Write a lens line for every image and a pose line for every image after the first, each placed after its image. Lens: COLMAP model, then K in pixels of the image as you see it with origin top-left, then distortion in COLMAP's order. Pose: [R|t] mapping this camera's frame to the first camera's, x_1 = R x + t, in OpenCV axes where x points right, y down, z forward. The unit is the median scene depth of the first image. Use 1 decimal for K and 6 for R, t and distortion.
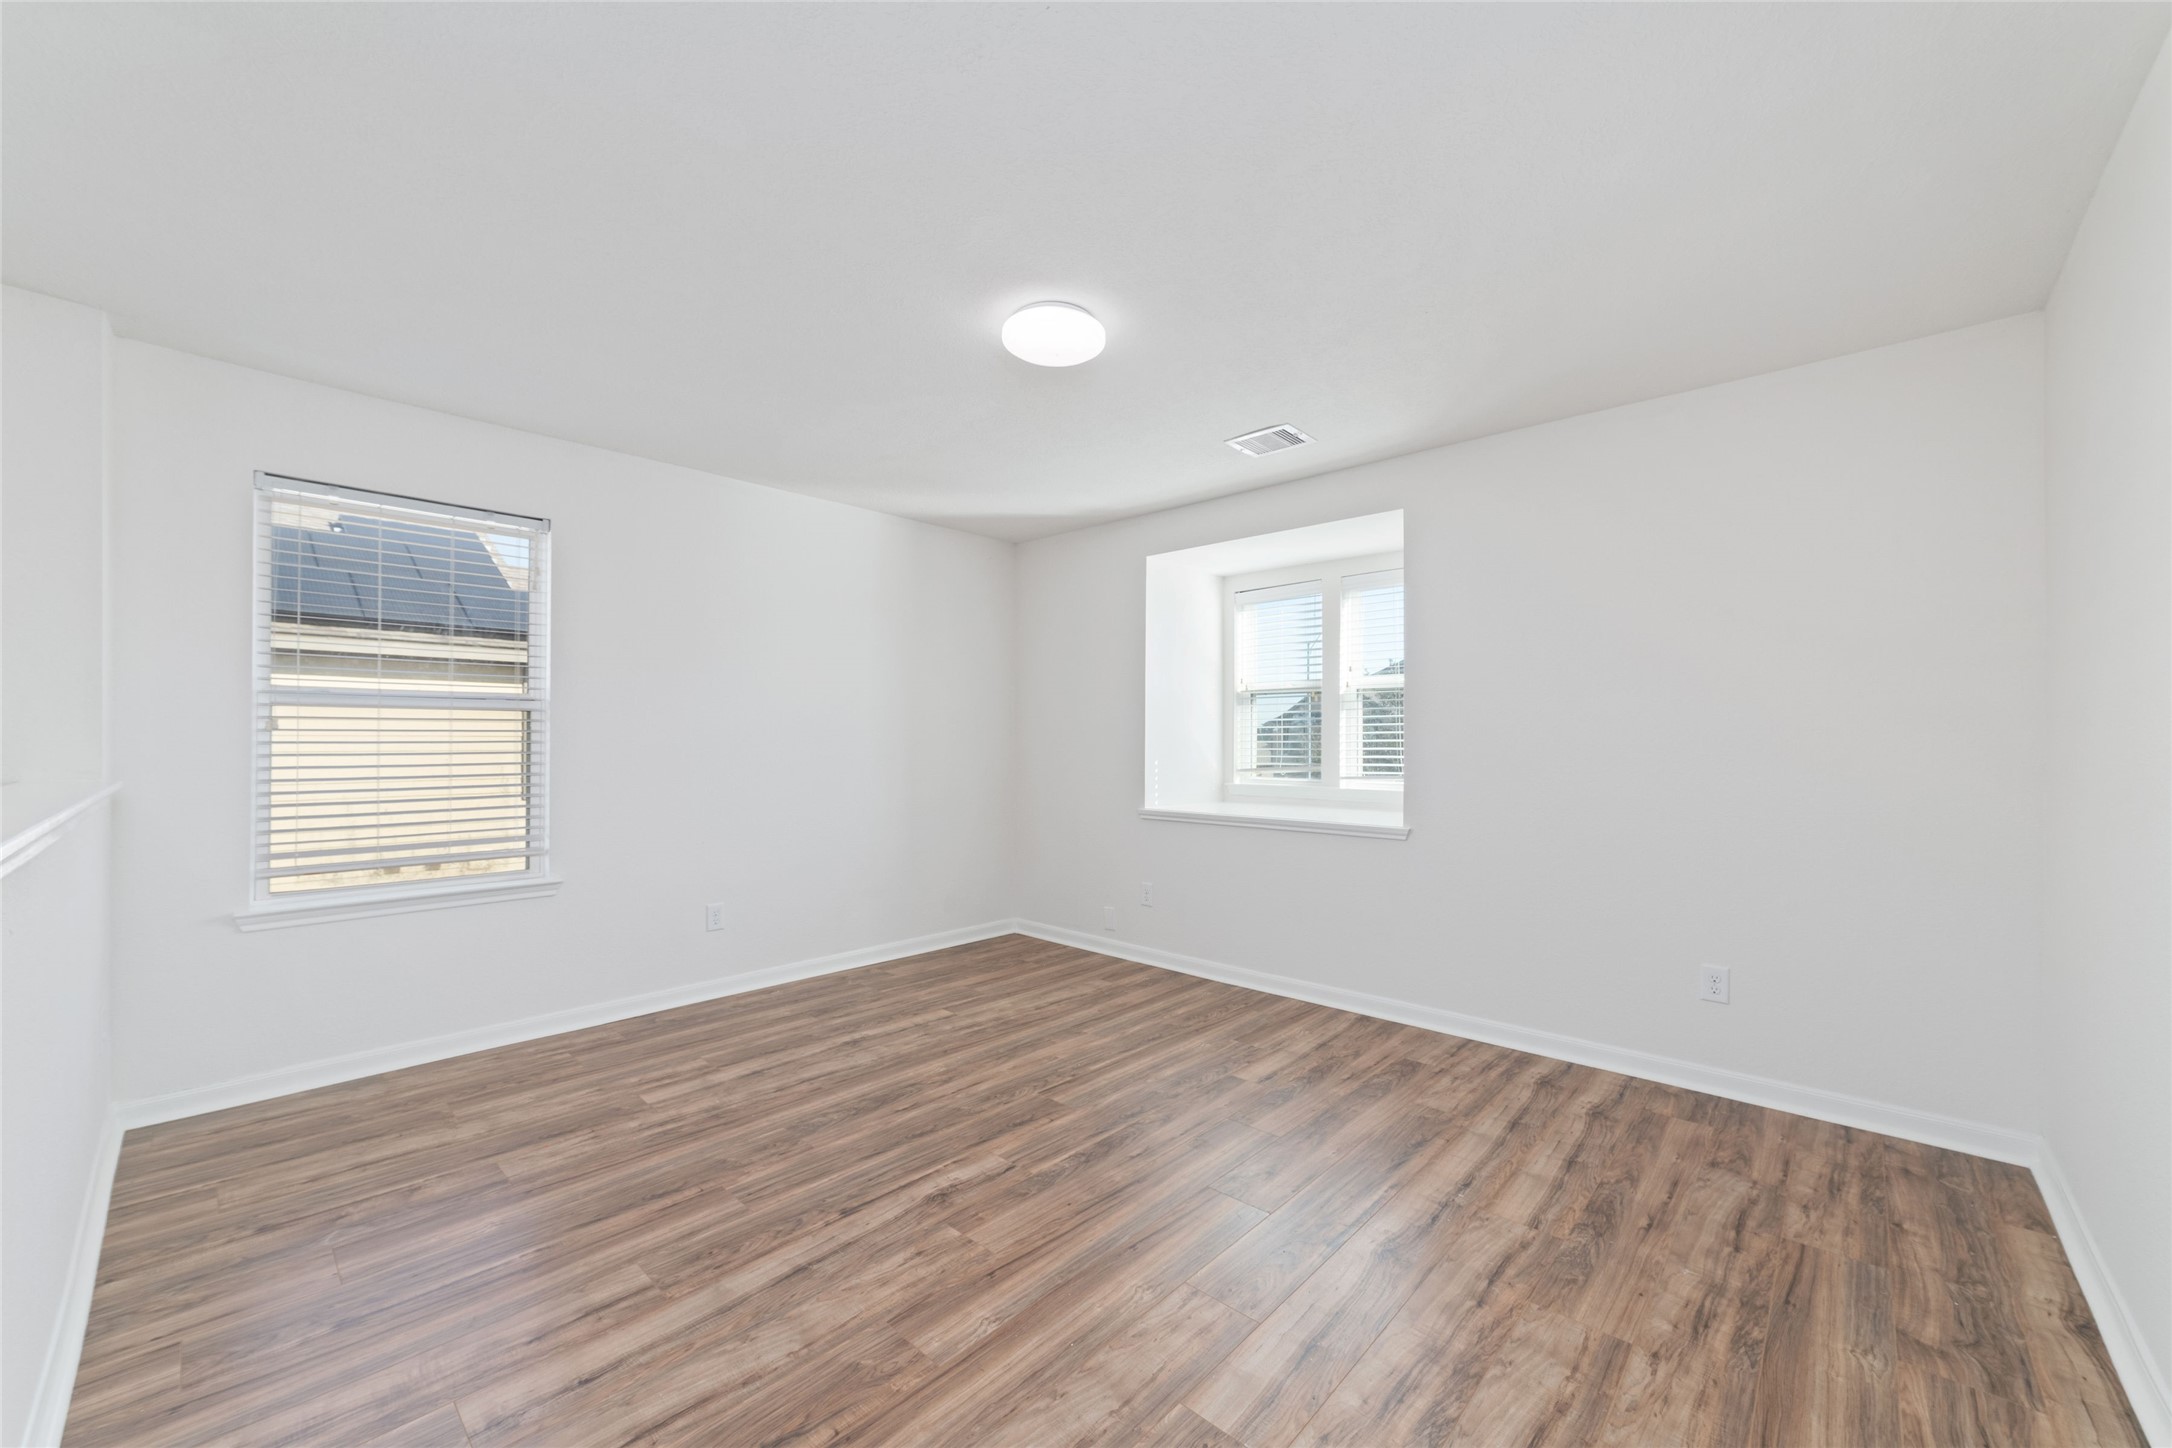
lens RADIAL K [[838.2, 0, 1084.3], [0, 838.2, 737.1], [0, 0, 1]] dist [-0.018780, 0.006325]
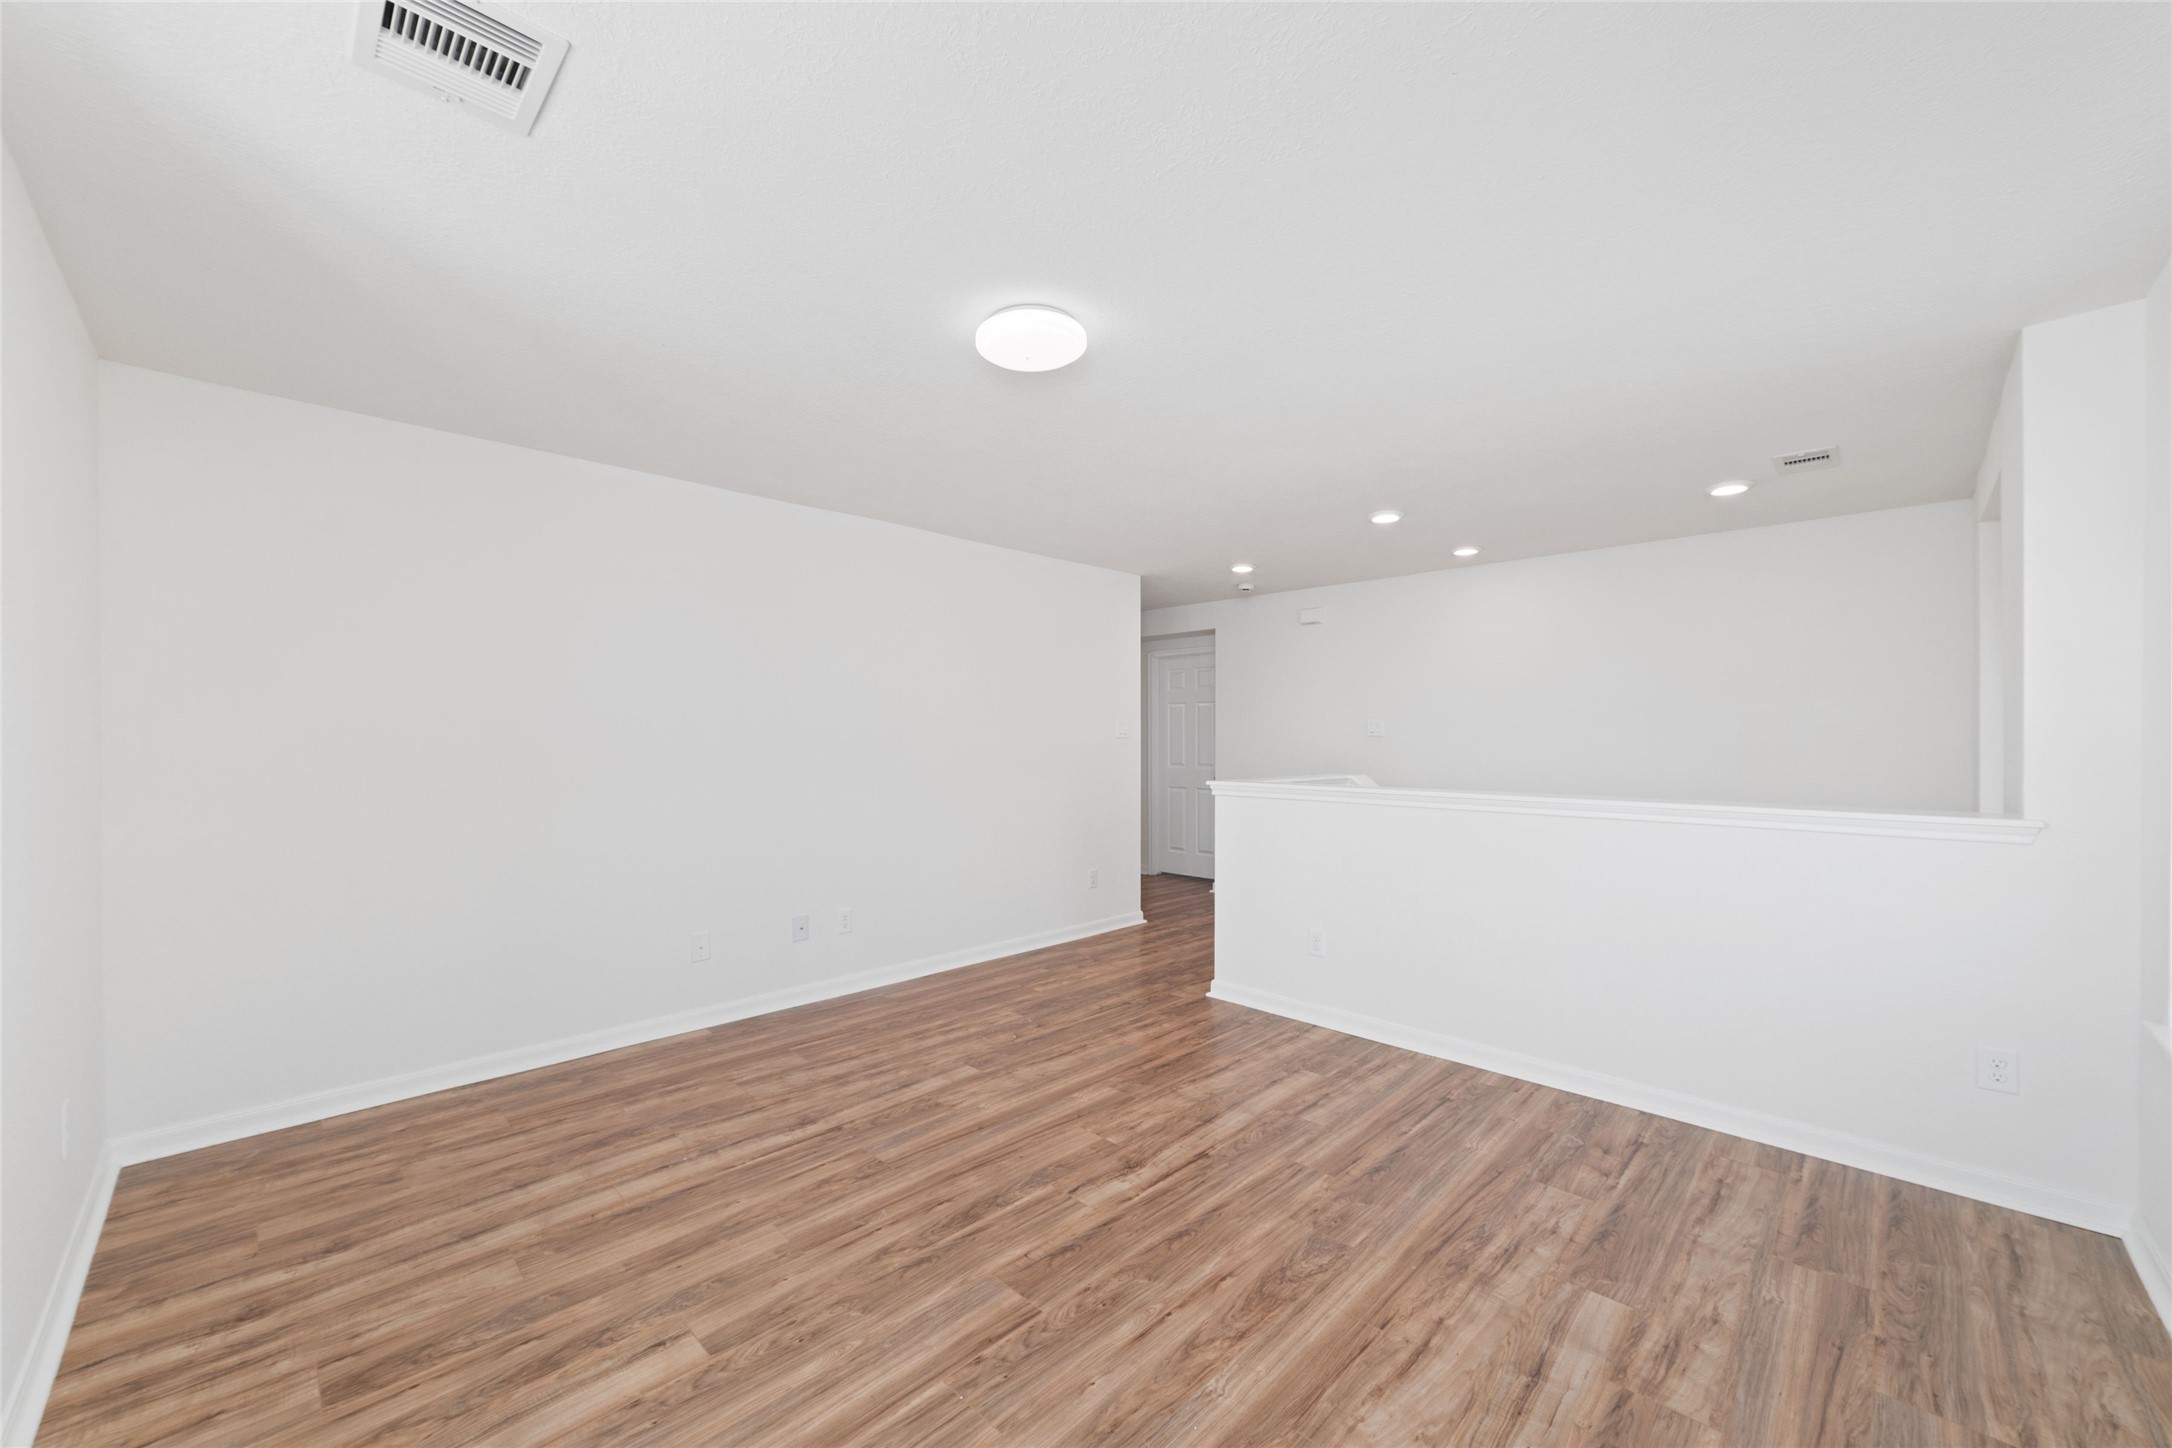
lens RADIAL K [[838.2, 0, 1084.3], [0, 838.2, 737.1], [0, 0, 1]] dist [-0.018780, 0.006325]
pose [[-0.999542, -0.002521, 0.030169, -0.132112], [-0.002599, 0.999993, -0.002534, -0.036181], [-0.030162, -0.002611, -0.999542, 2.027847]]
